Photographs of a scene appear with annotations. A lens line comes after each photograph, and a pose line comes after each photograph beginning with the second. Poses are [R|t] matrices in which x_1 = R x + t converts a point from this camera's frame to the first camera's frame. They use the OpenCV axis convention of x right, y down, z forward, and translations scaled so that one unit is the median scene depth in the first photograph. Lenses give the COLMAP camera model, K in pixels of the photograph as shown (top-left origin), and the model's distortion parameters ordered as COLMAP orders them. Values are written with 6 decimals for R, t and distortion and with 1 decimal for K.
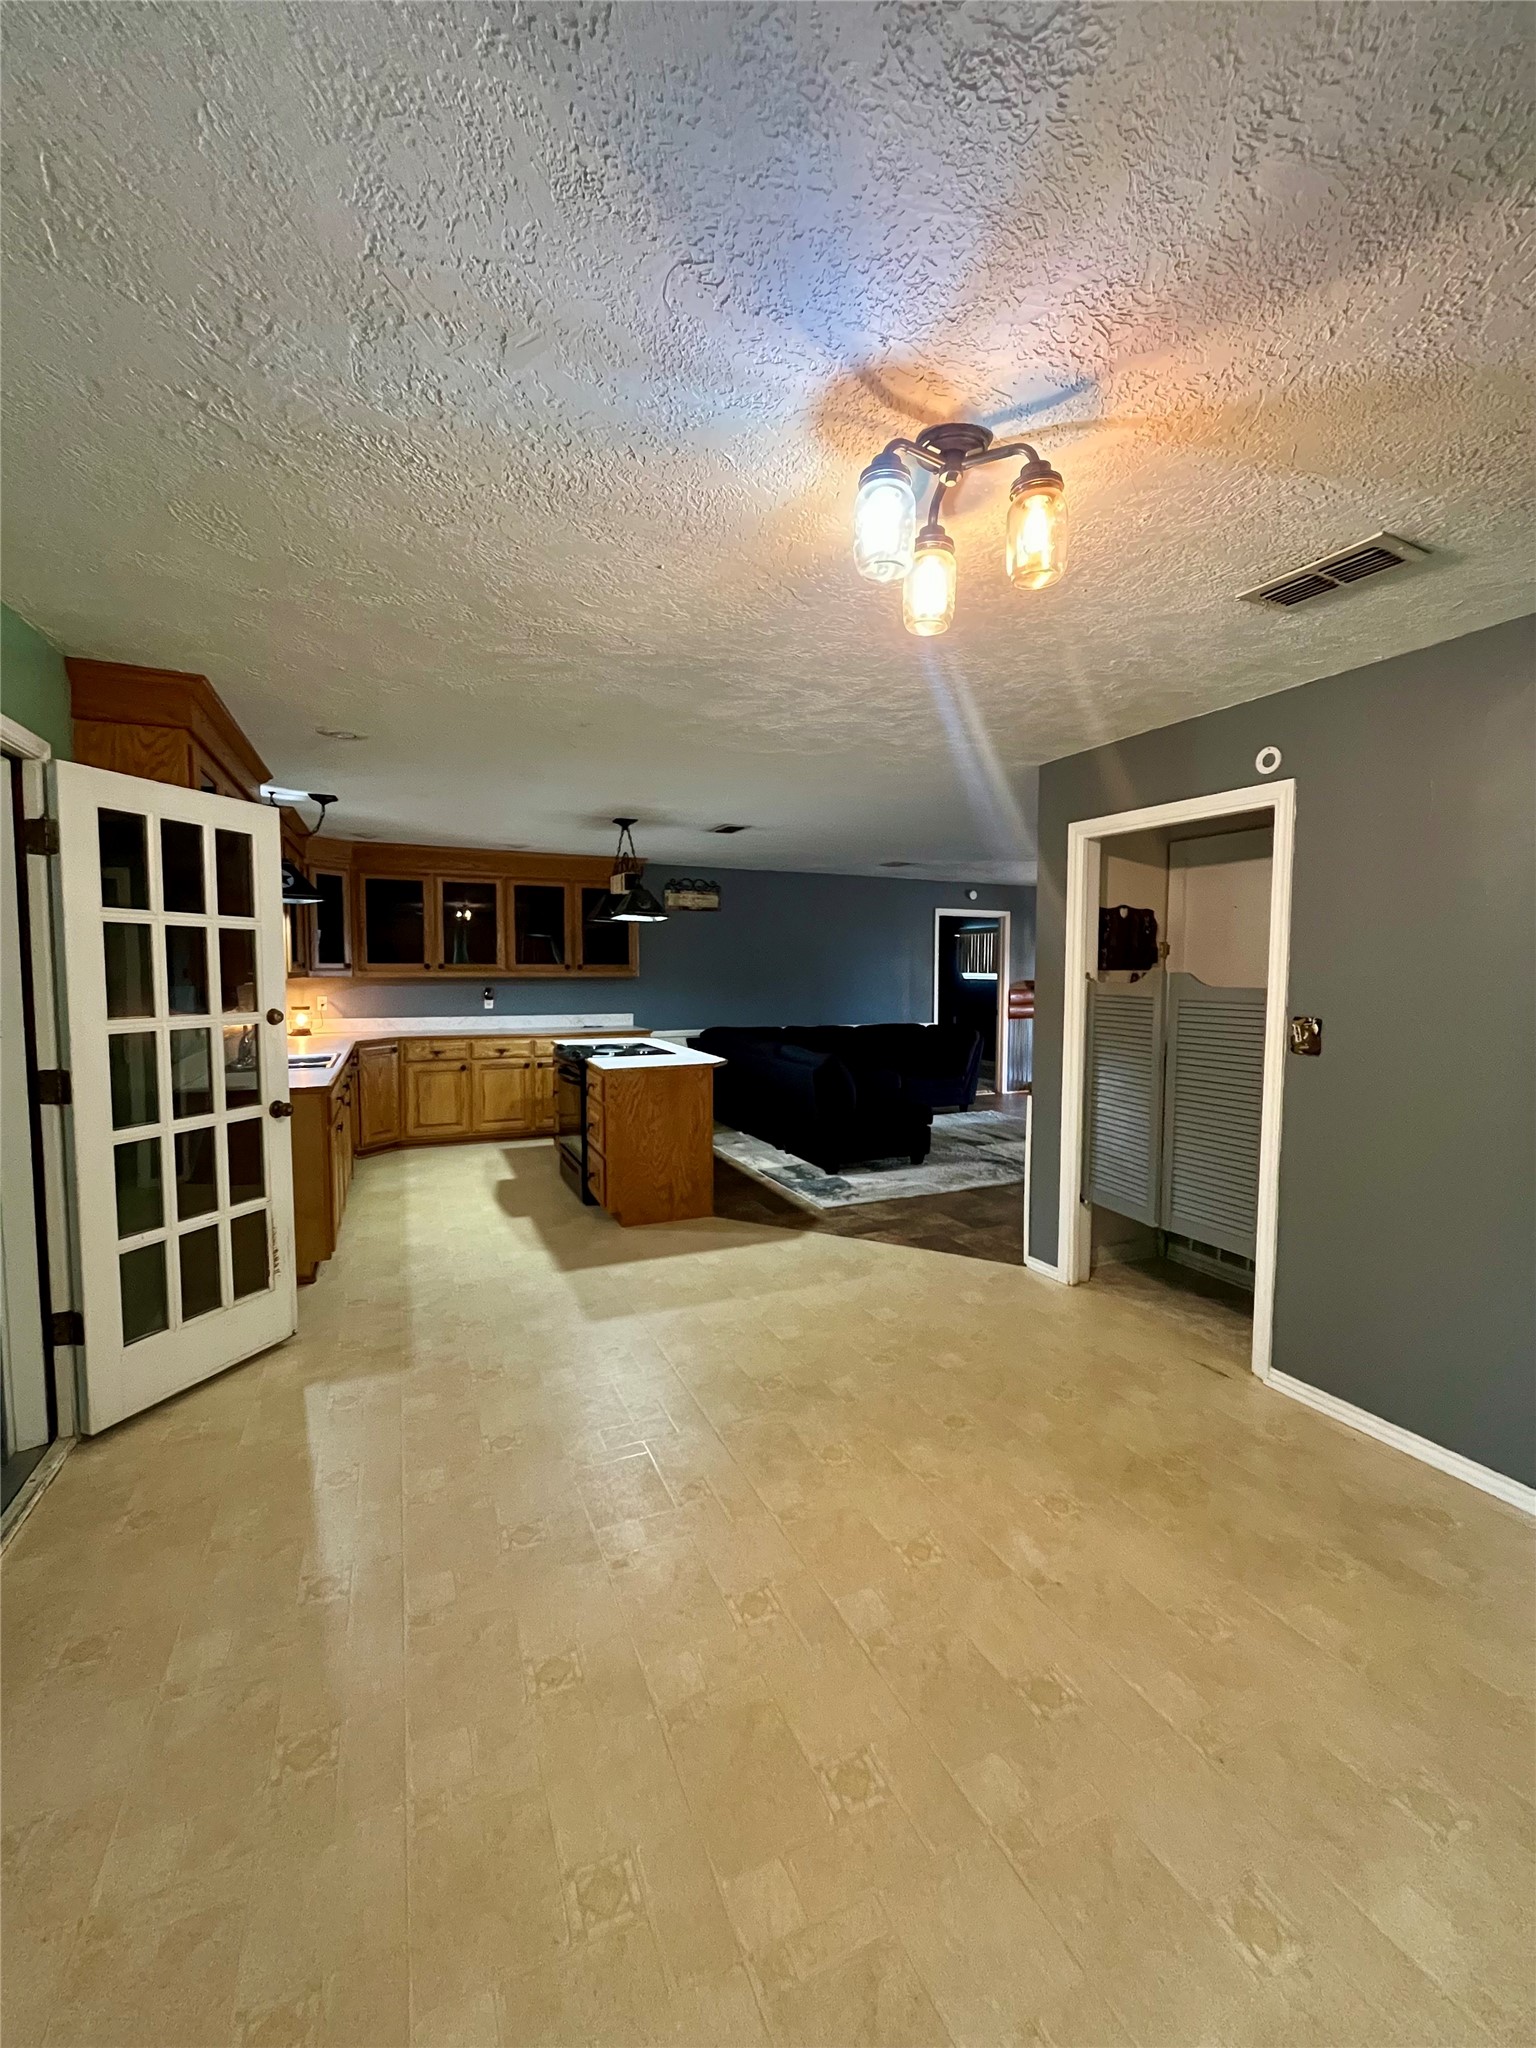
lens RADIAL K [[826.4, 0, 765.9], [0, 826.4, 1017.8], [0, 0, 1]] dist [-0.002634, 0.000332]
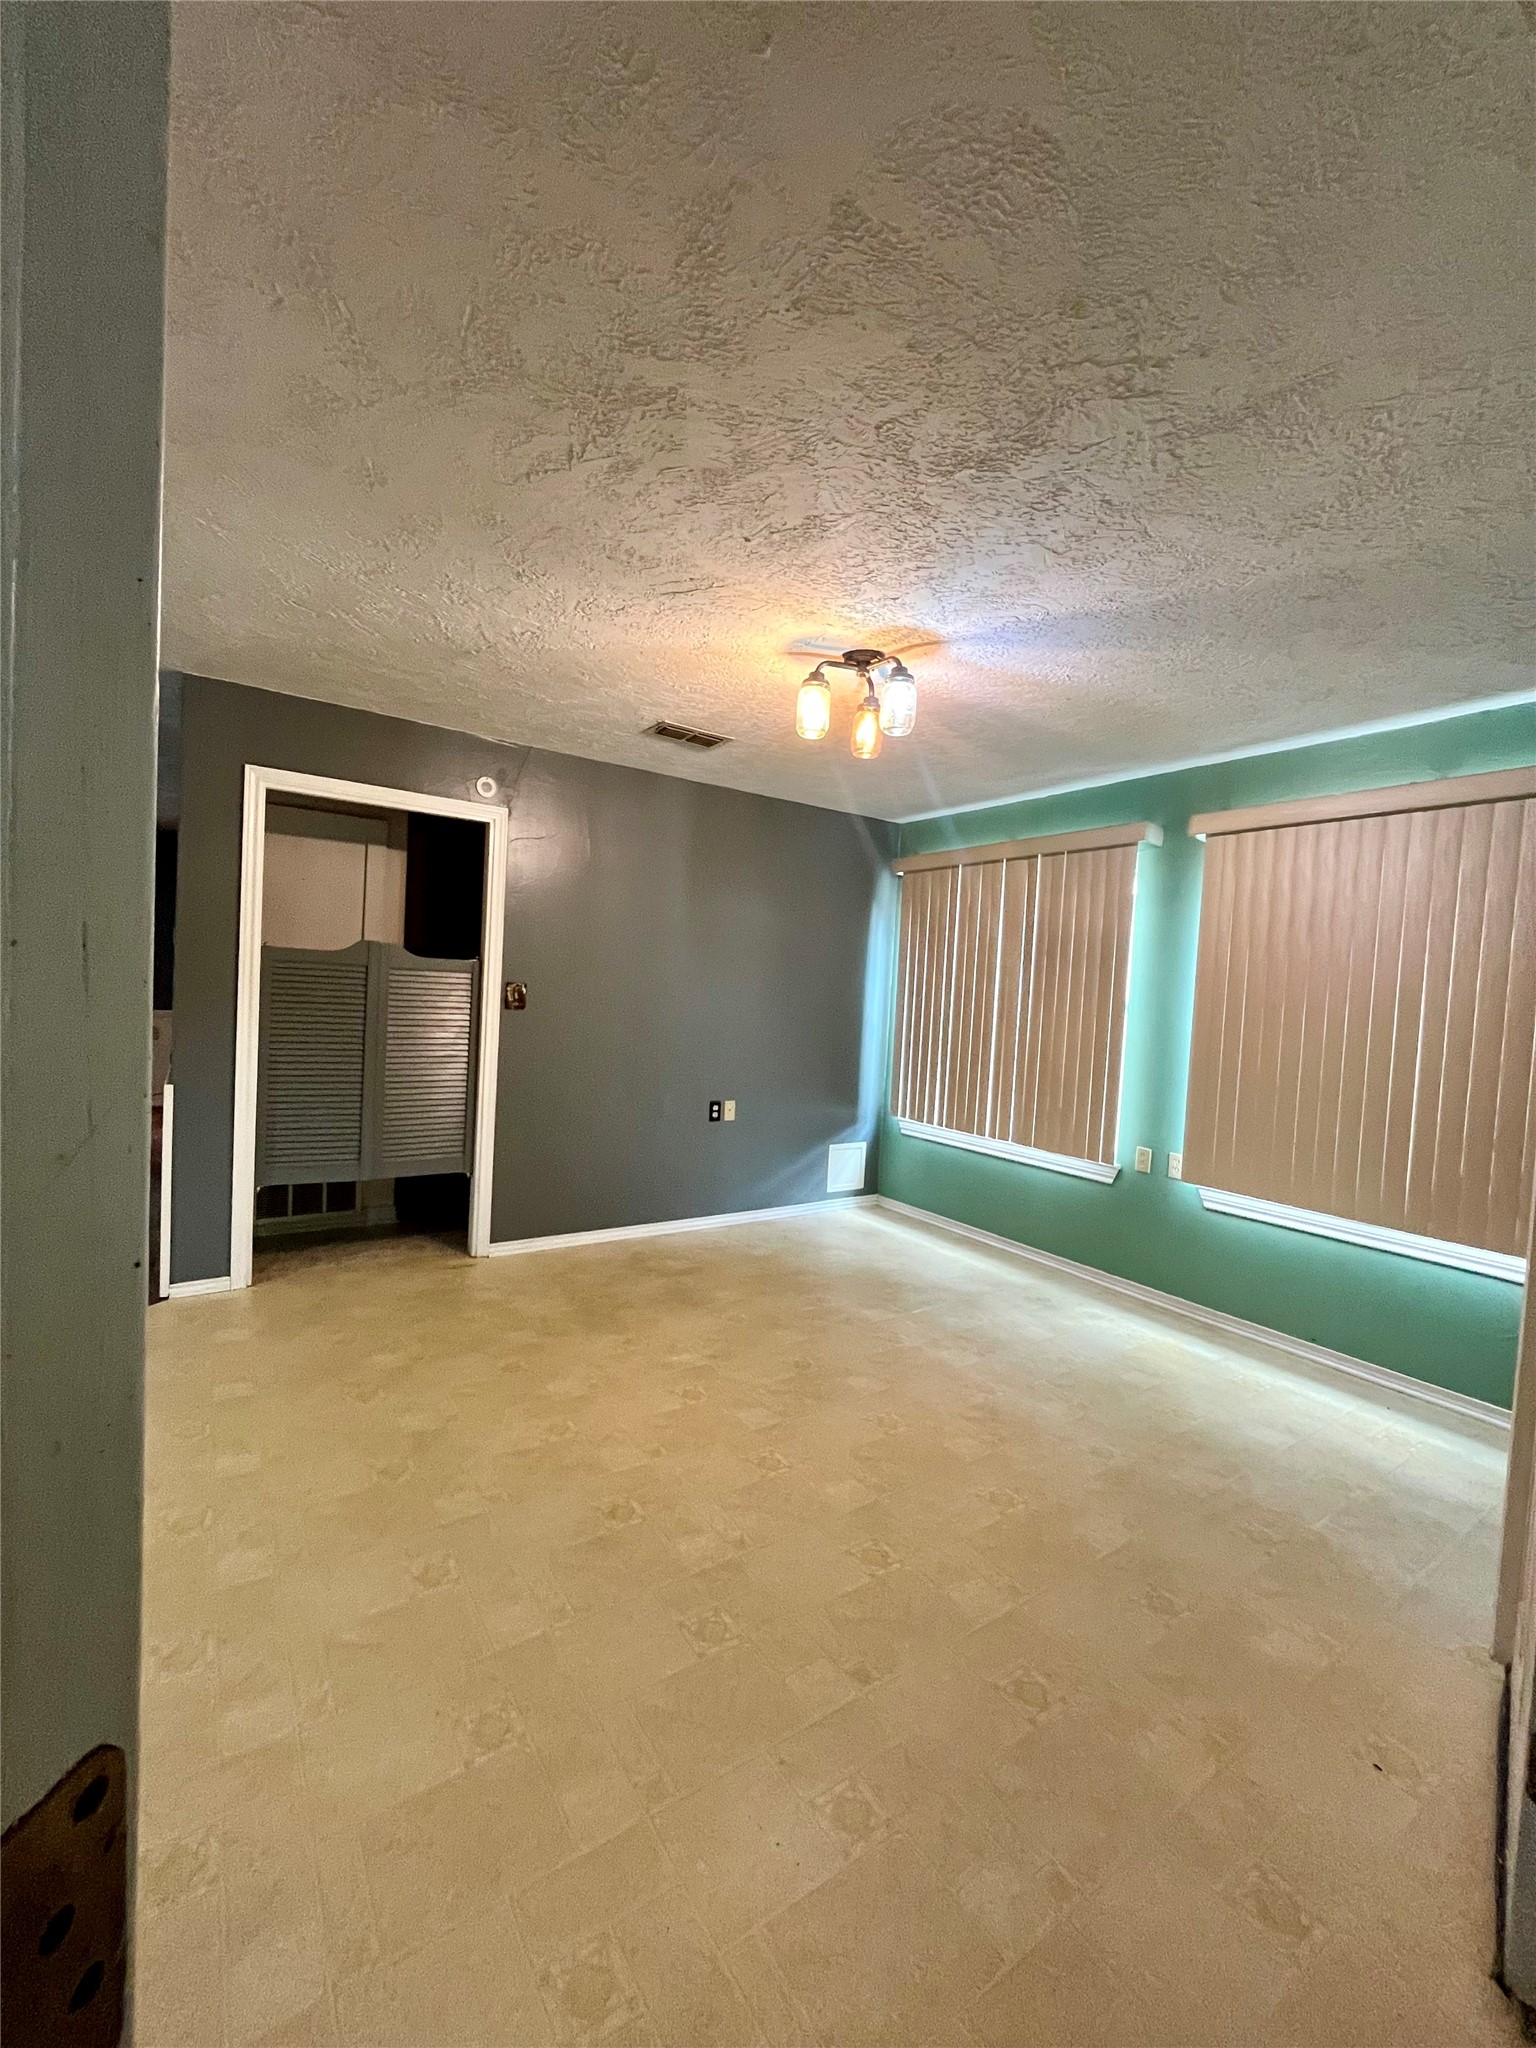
lens RADIAL K [[826.4, 0, 770.5], [0, 826.4, 1019.1], [0, 0, 1]] dist [-0.002634, 0.000332]
pose [[-0.173825, -0.053055, 0.983346, -0.670697], [0.006889, 0.998458, 0.055088, -0.011066], [-0.984753, 0.016350, -0.173191, 0.673940]]
